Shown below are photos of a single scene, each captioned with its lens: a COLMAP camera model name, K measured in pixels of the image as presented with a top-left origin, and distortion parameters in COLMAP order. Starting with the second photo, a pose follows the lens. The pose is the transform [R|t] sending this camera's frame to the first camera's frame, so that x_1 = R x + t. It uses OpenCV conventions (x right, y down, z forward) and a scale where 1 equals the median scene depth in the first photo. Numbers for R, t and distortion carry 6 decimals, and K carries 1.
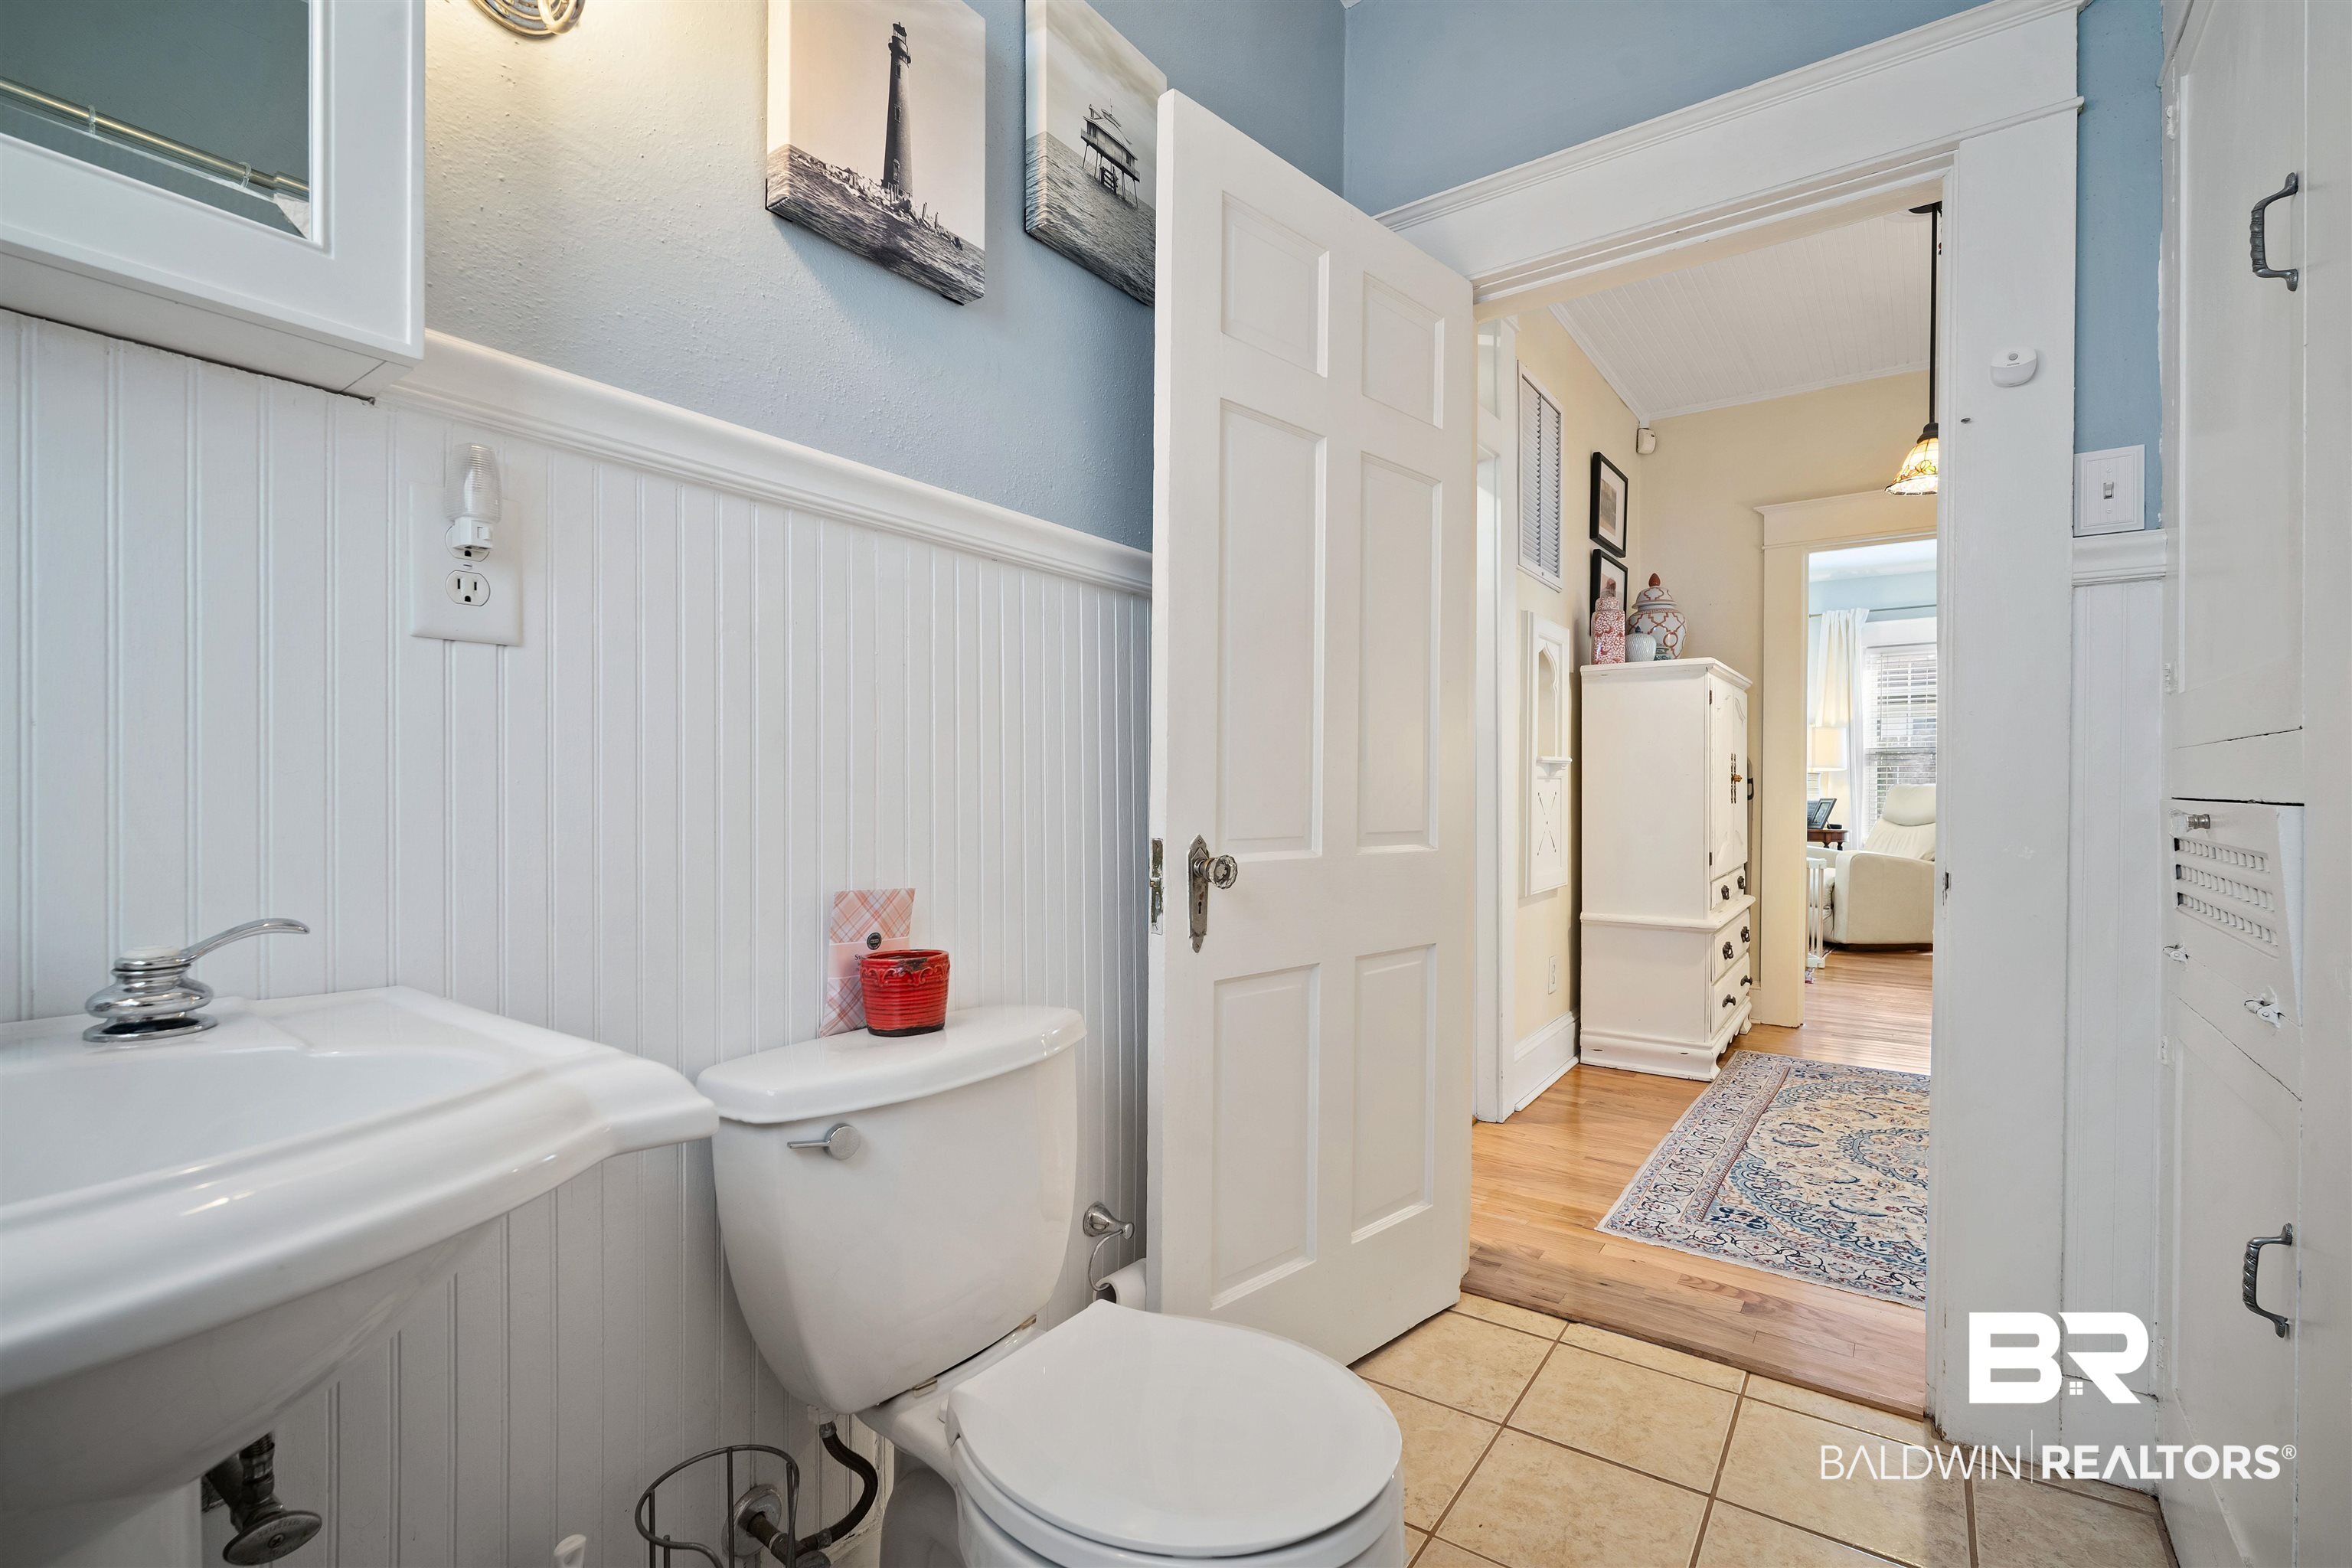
lens RADIAL K [[1039.9, 0, 1177.5], [0, 1039.9, 795.8], [0, 0, 1]] dist [-0.007759, 0.002935]
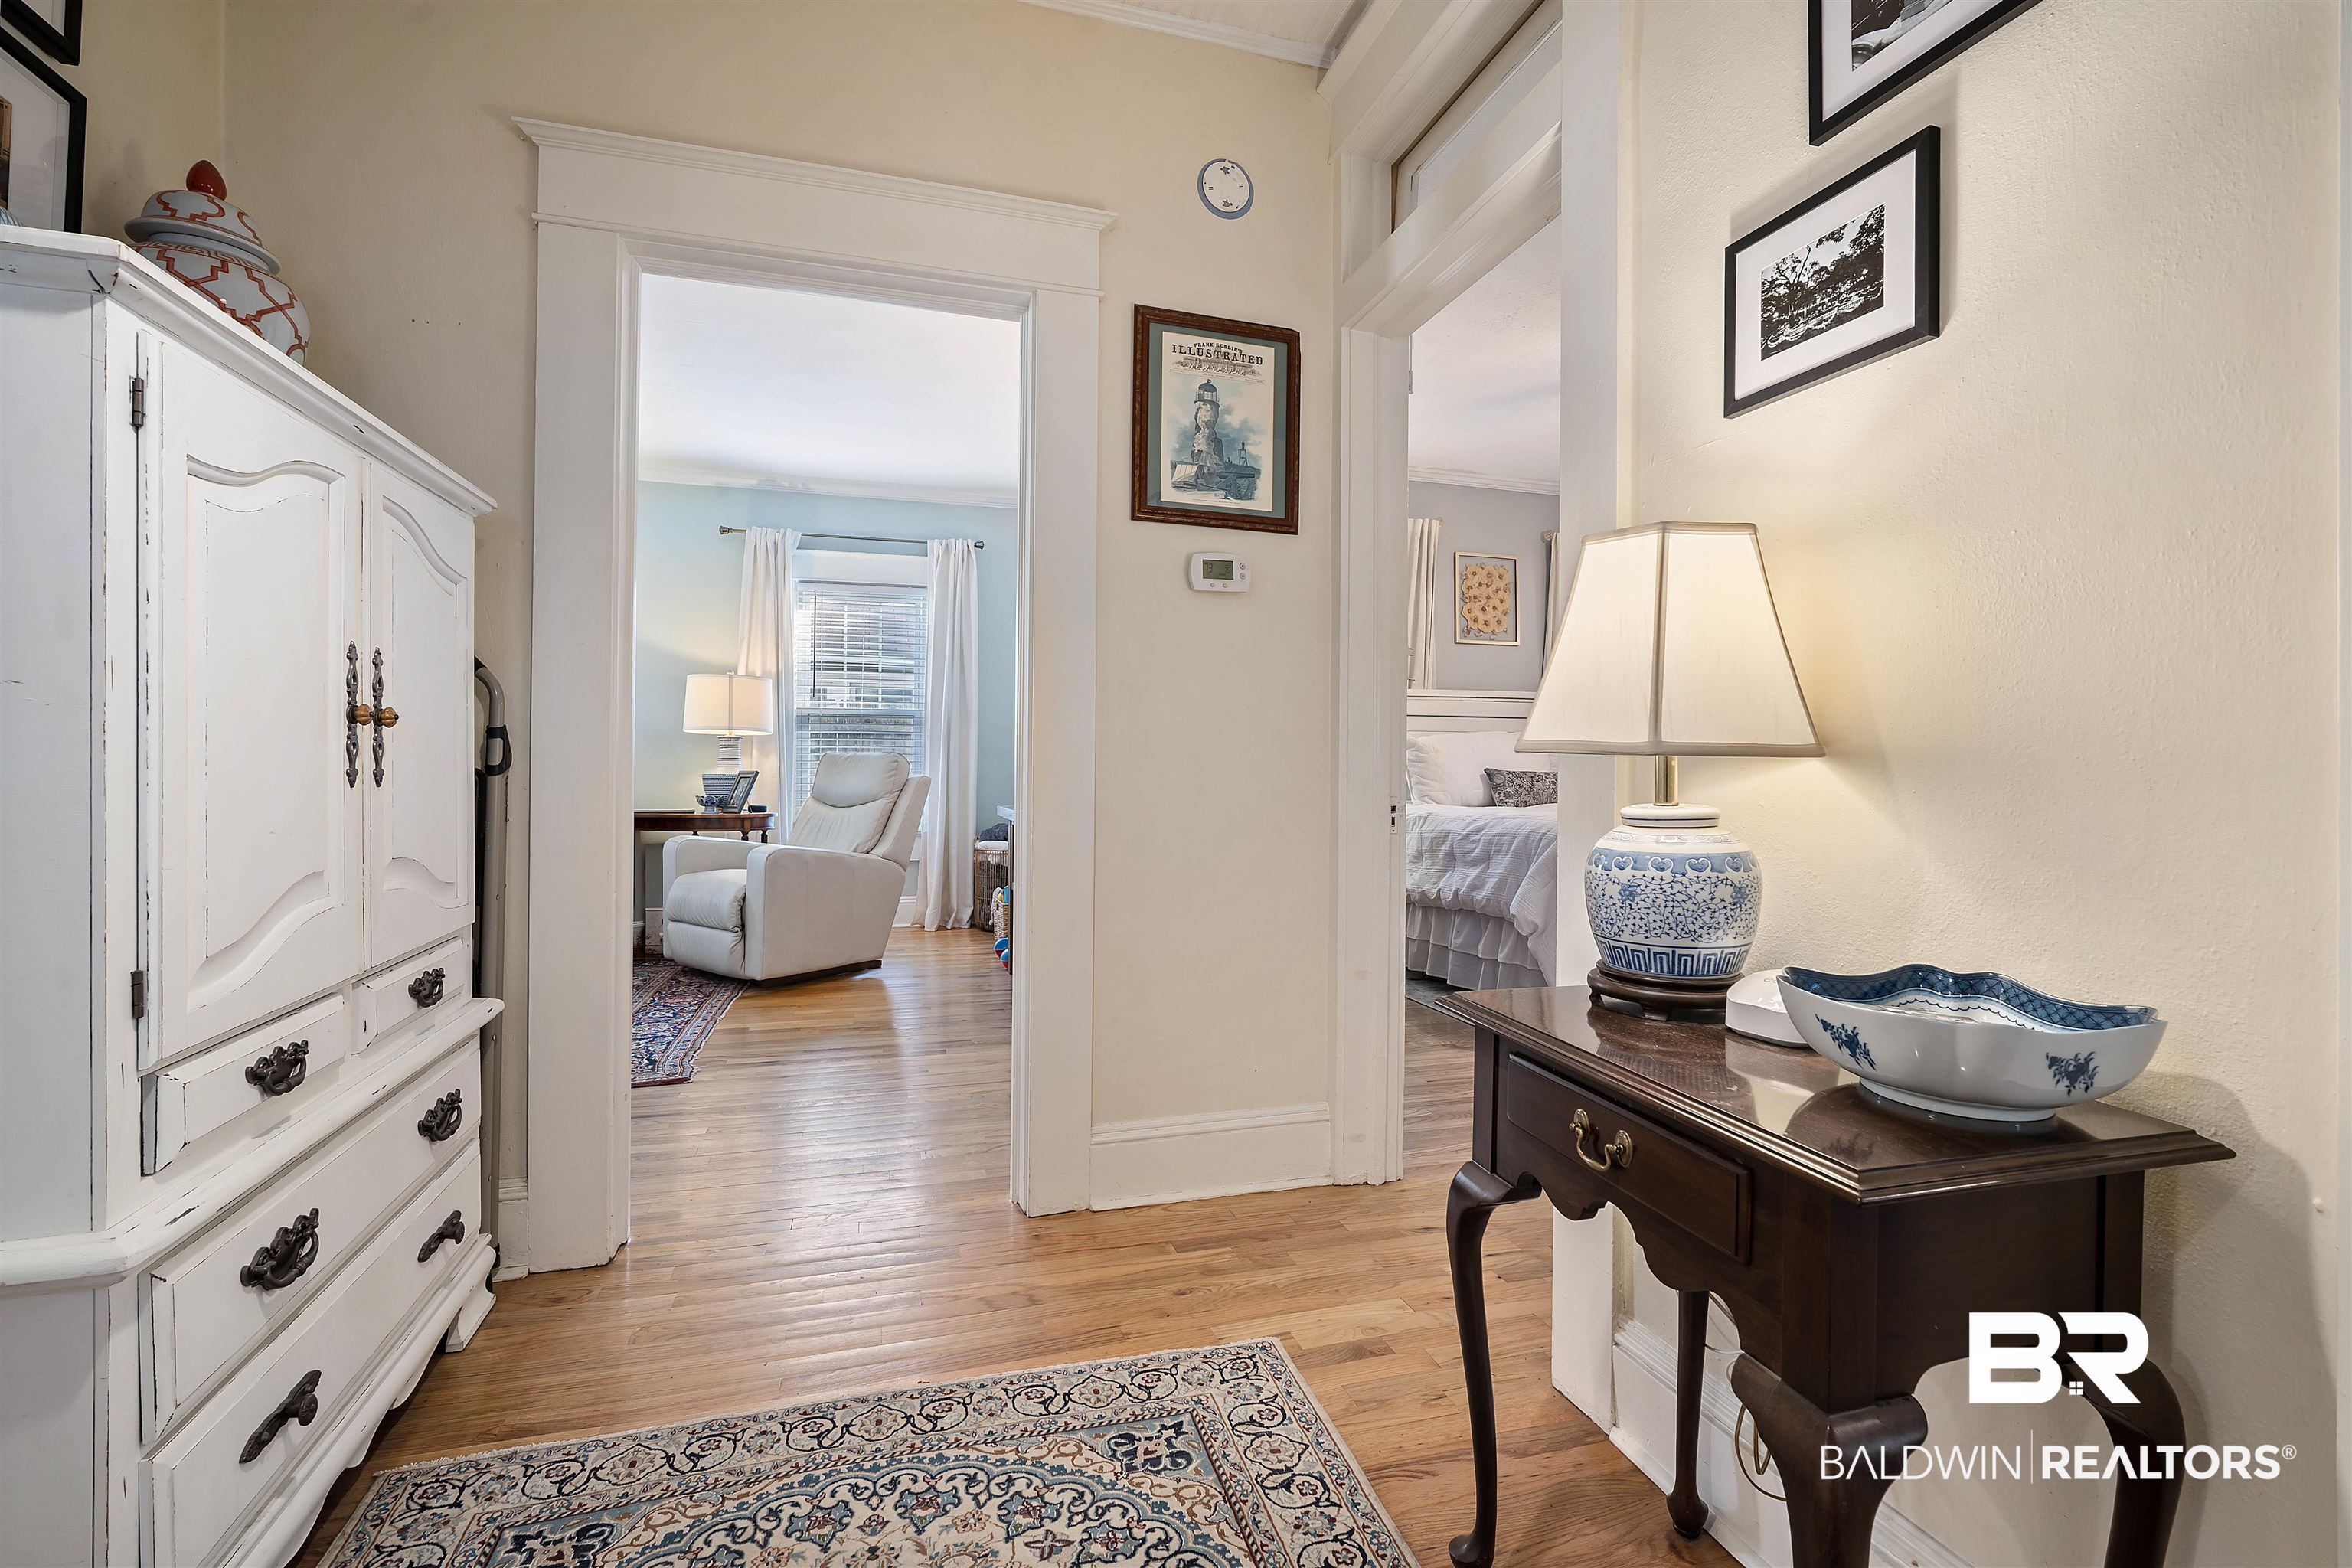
lens RADIAL K [[1039.9, 0, 1176.8], [0, 1039.9, 778.2], [0, 0, 1]] dist [-0.007759, 0.002935]
pose [[0.614549, -0.004636, 0.788865, 0.261494], [-0.002746, 0.999964, 0.008016, 0.000690], [-0.788874, -0.007093, 0.614514, 0.344225]]
